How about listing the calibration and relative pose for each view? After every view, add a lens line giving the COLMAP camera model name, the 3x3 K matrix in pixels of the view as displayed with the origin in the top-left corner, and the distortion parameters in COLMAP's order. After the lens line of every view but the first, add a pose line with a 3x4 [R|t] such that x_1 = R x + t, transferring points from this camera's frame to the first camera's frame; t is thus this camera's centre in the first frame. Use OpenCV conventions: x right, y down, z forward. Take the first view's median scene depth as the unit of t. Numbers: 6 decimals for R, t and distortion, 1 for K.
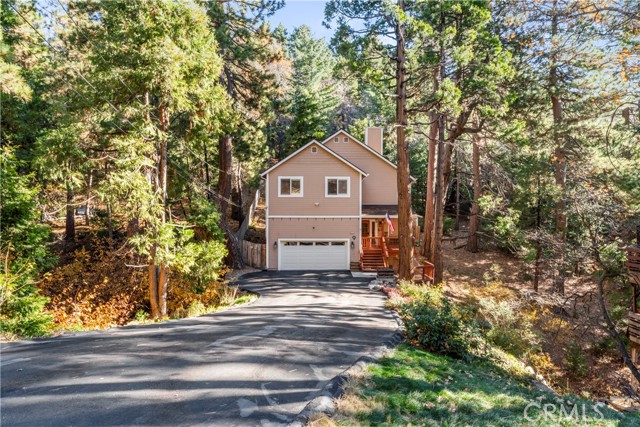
lens RADIAL K [[354.8, 0, 322.9], [0, 354.8, 214.5], [0, 0, 1]] dist [-0.003559, -0.000747]
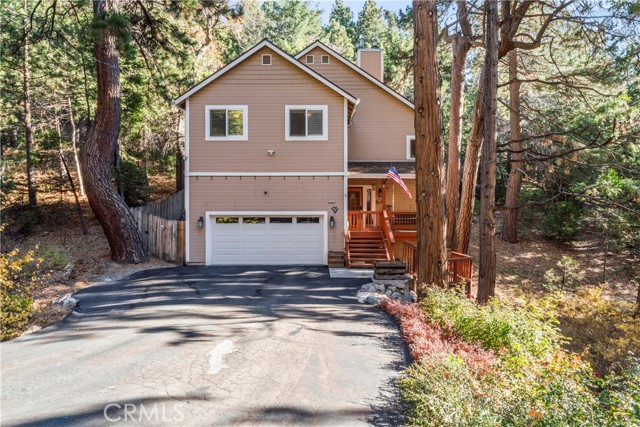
lens RADIAL K [[341.4, 0, 316.8], [0, 341.4, 212.6], [0, 0, 1]] dist [-0.001021, -0.000155]
pose [[0.999726, -0.001436, -0.023362, 0.071189], [0.001264, 0.999972, -0.007355, 0.074144], [0.023372, 0.007323, 0.999700, 0.436585]]
